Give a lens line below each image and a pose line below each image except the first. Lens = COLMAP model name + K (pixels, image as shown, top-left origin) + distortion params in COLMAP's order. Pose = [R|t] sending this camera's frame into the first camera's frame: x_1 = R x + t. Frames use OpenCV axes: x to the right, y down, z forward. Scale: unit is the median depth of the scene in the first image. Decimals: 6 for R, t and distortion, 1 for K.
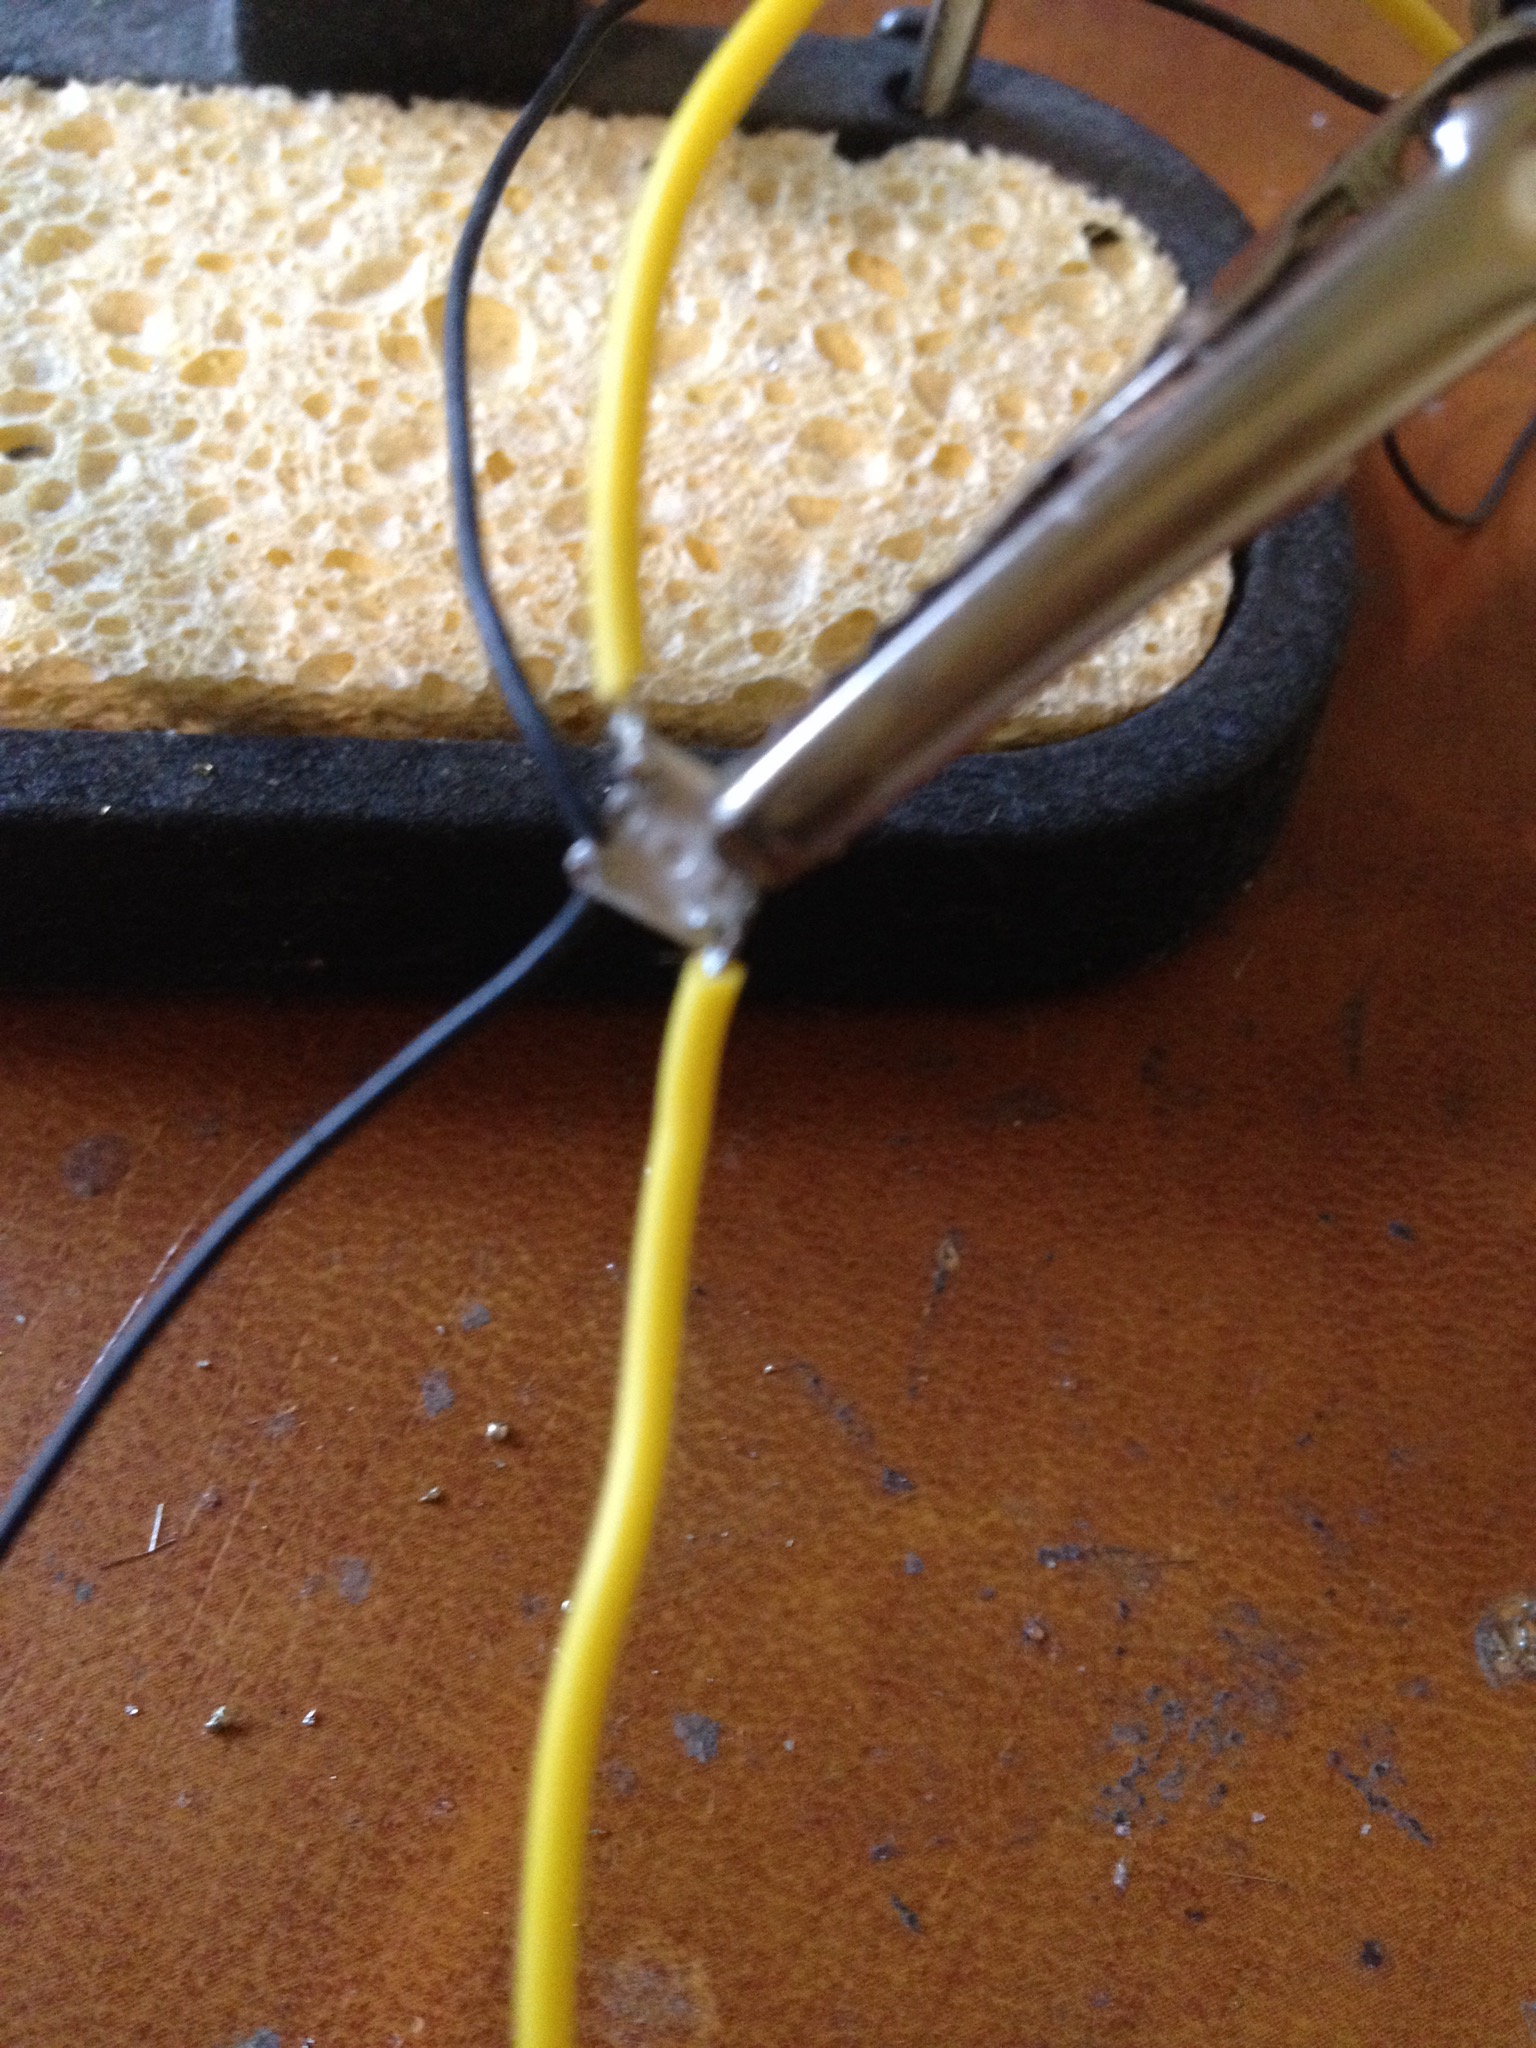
lens RADIAL K [[2331.9, 0, 768.0], [0, 2331.9, 1024.0], [0, 0, 1]] dist [0.238098, -0.766104]
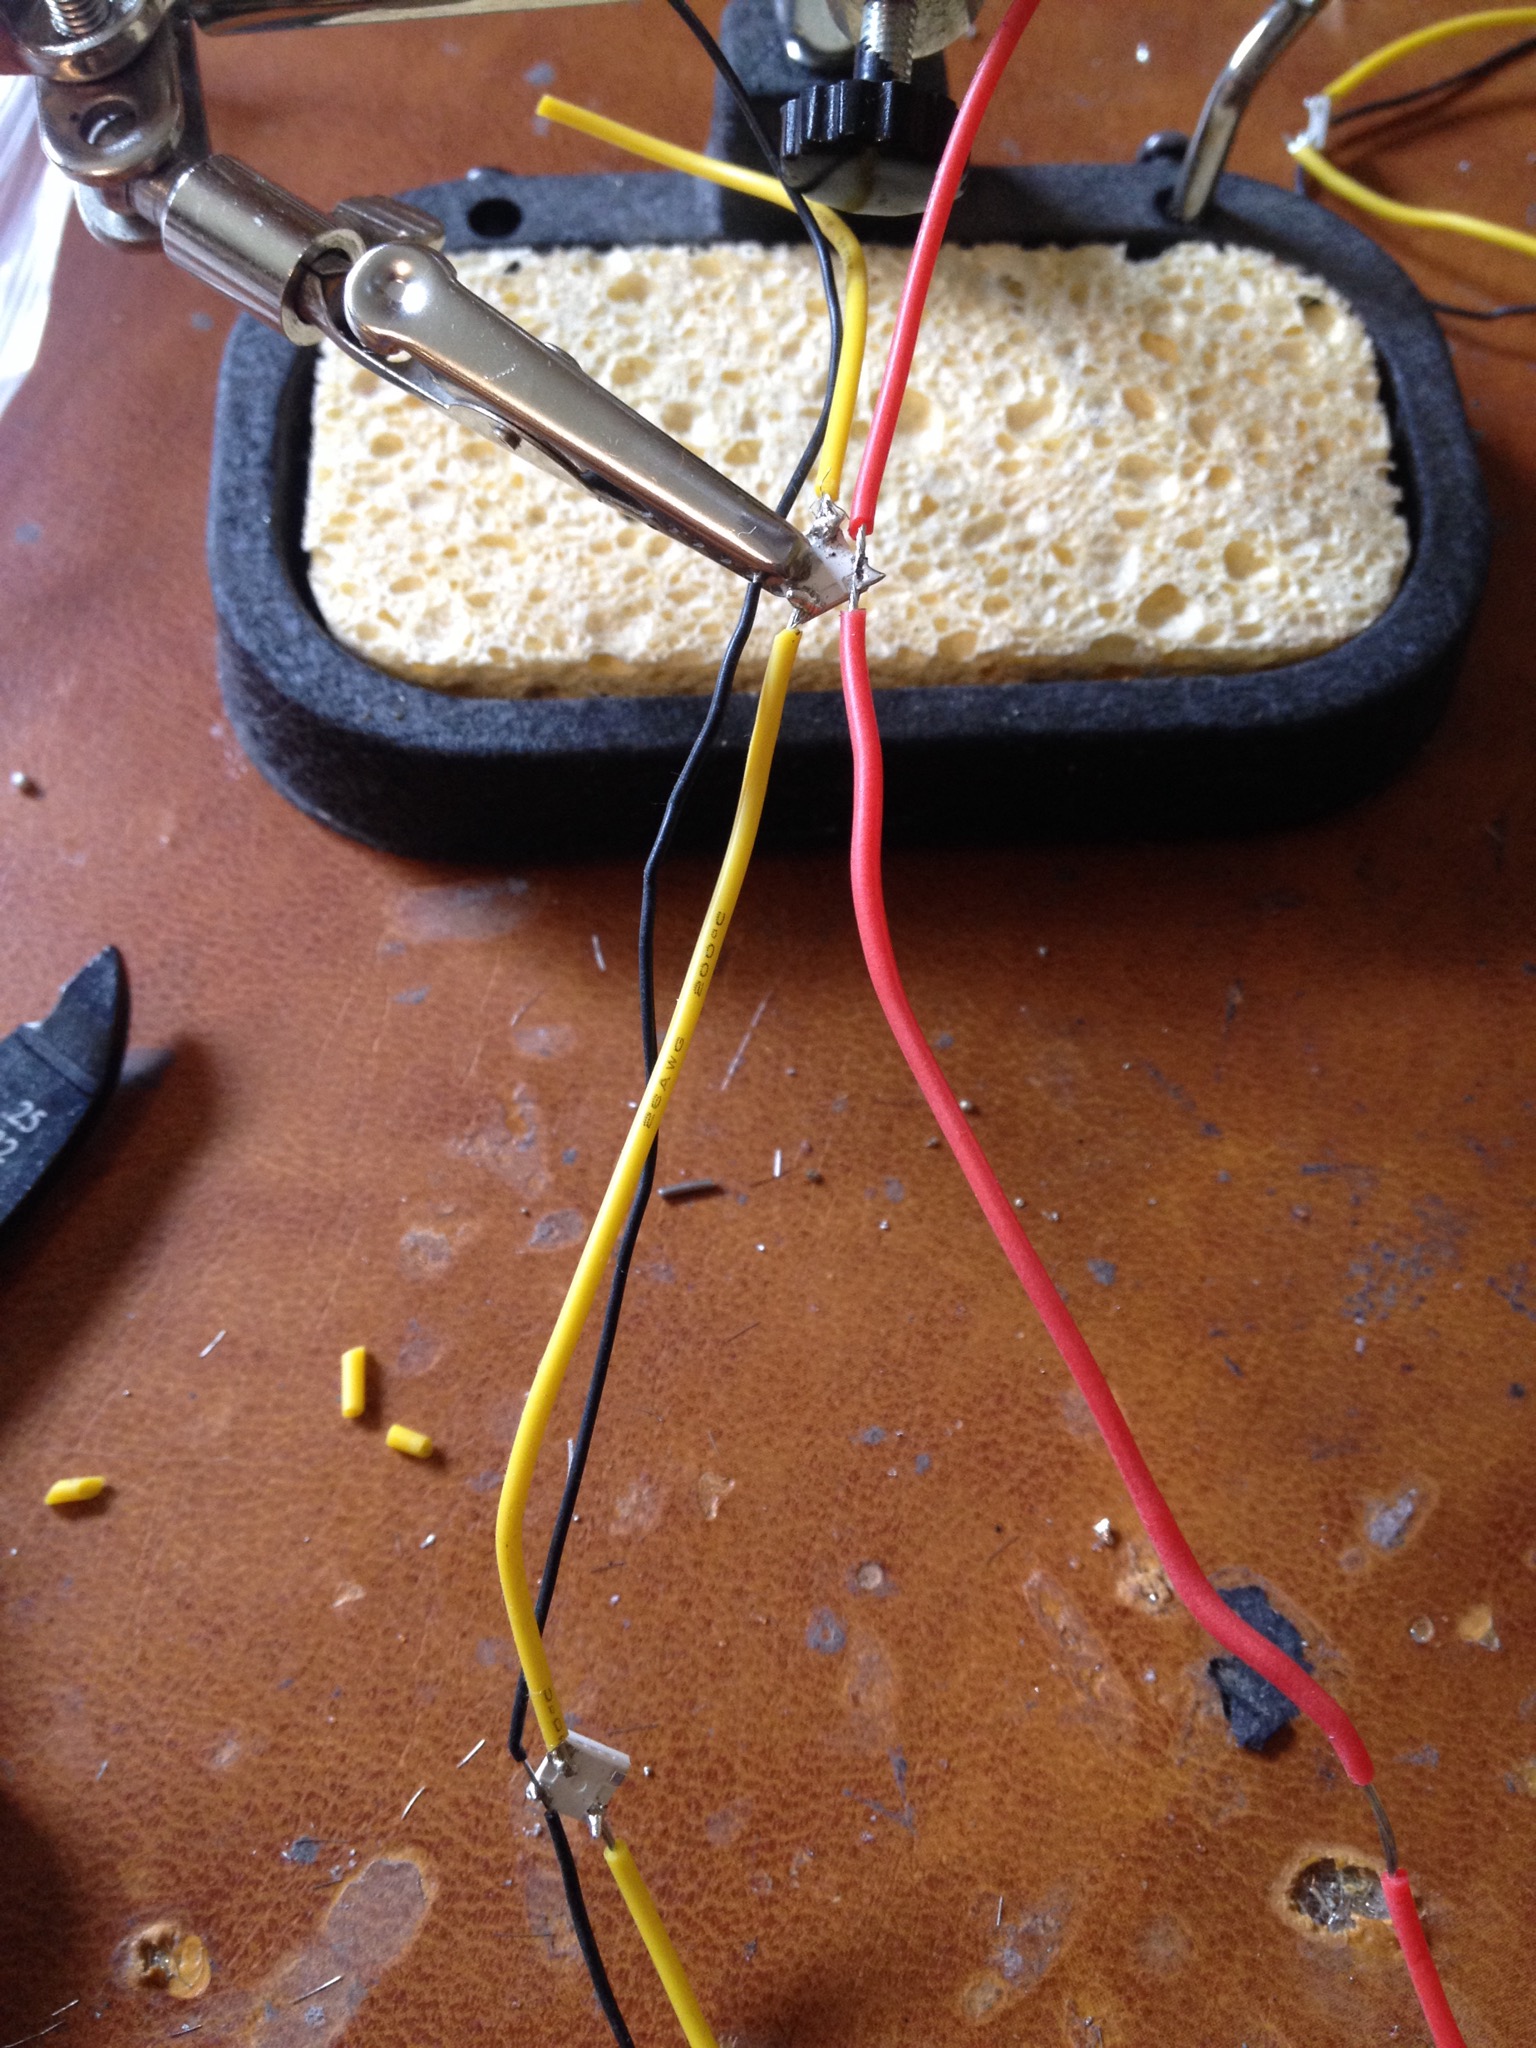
lens RADIAL K [[2331.9, 0, 768.0], [0, 2331.9, 1024.0], [0, 0, 1]] dist [0.238098, -0.766104]
pose [[0.996347, -0.039737, -0.075591, -0.113785], [0.044619, 0.996949, 0.064040, 0.002524], [0.072816, -0.067179, 0.995080, -0.582686]]
